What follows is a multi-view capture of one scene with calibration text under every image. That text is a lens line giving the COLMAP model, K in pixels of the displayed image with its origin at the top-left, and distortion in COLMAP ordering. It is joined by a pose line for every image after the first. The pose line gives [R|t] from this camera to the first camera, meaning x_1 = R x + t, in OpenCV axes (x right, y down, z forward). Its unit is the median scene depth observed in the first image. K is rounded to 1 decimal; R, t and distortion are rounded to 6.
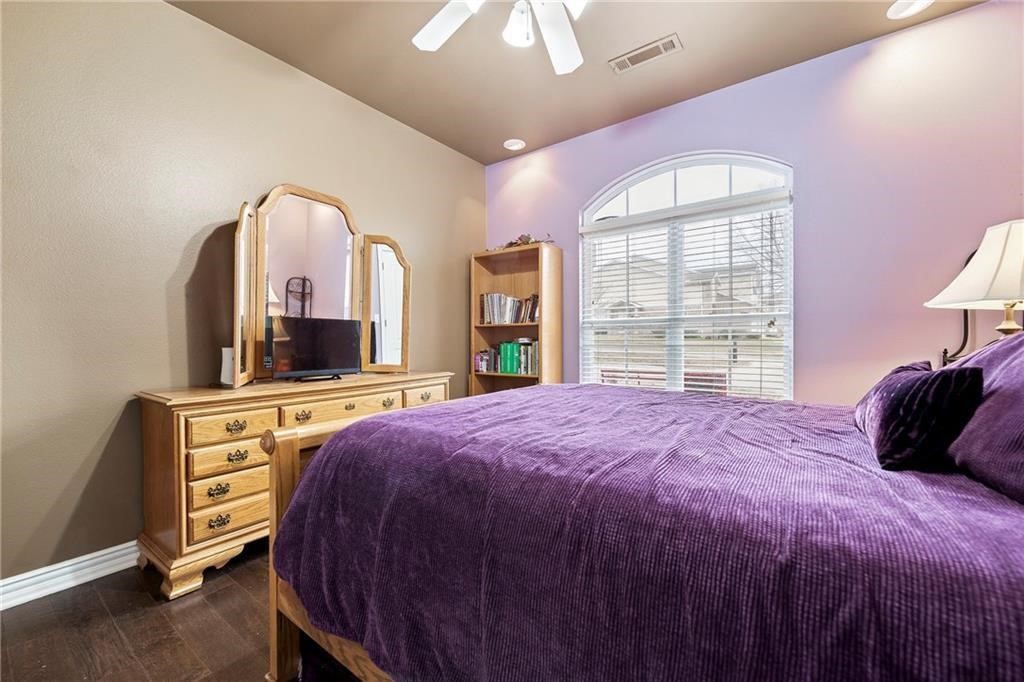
lens RADIAL K [[409.7, 0, 507.5], [0, 409.7, 341.8], [0, 0, 1]] dist [0.002993, -0.000981]
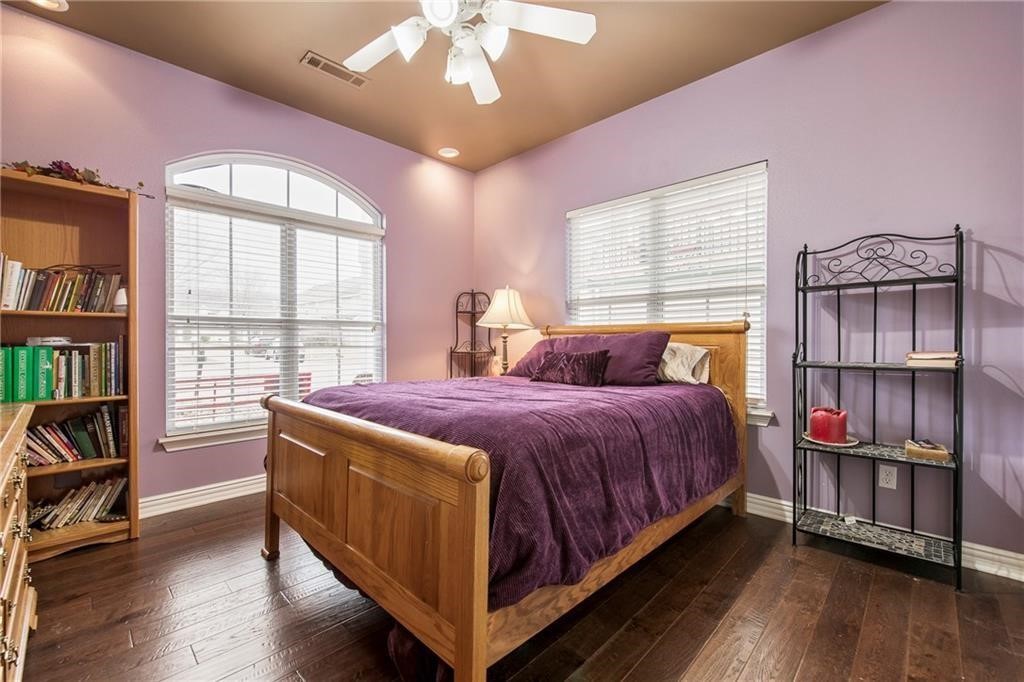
lens RADIAL K [[428.8, 0, 509.5], [0, 428.8, 345.0], [0, 0, 1]] dist [-0.000392, -0.000293]
pose [[0.150530, 0.010726, 0.988547, -0.484006], [0.011702, 0.999852, -0.012630, 0.017273], [-0.988536, 0.013470, 0.150382, 0.300238]]
